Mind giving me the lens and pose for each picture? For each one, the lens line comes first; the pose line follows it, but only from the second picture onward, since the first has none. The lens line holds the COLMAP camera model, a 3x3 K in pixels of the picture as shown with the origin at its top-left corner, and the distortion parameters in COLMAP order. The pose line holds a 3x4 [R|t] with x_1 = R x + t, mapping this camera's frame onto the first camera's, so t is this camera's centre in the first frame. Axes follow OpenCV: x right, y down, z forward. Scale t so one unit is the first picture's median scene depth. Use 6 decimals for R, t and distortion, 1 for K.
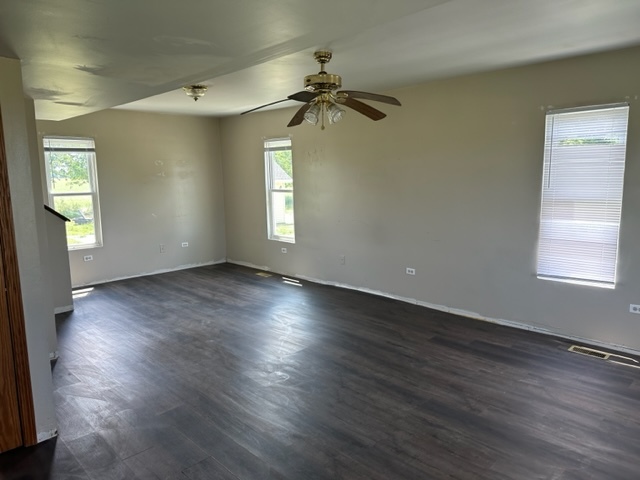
lens RADIAL K [[443.8, 0, 318.9], [0, 443.8, 239.9], [0, 0, 1]] dist [0.111993, -0.172155]
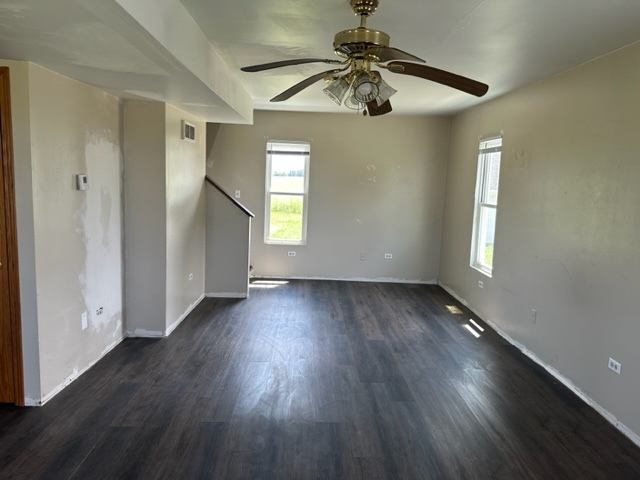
lens RADIAL K [[443.6, 0, 319.6], [0, 443.6, 241.0], [0, 0, 1]] dist [0.108807, -0.129605]
pose [[0.723554, 0.137347, -0.676466, 0.324704], [-0.148528, 0.988027, 0.041739, -0.056872], [0.674099, 0.070273, 0.735291, 0.344150]]
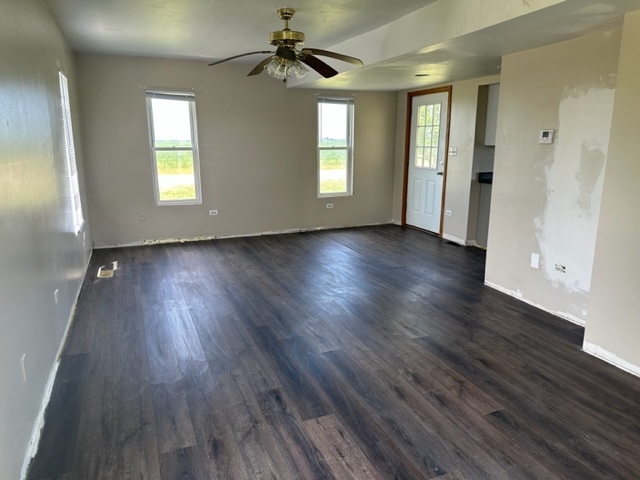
lens RADIAL K [[443.6, 0, 319.6], [0, 443.6, 241.0], [0, 0, 1]] dist [0.108807, -0.129605]
pose [[-0.925928, -0.065631, 0.371954, -0.348261], [0.070911, 0.937069, 0.341866, -0.185890], [-0.370984, 0.342919, -0.863005, 1.458265]]
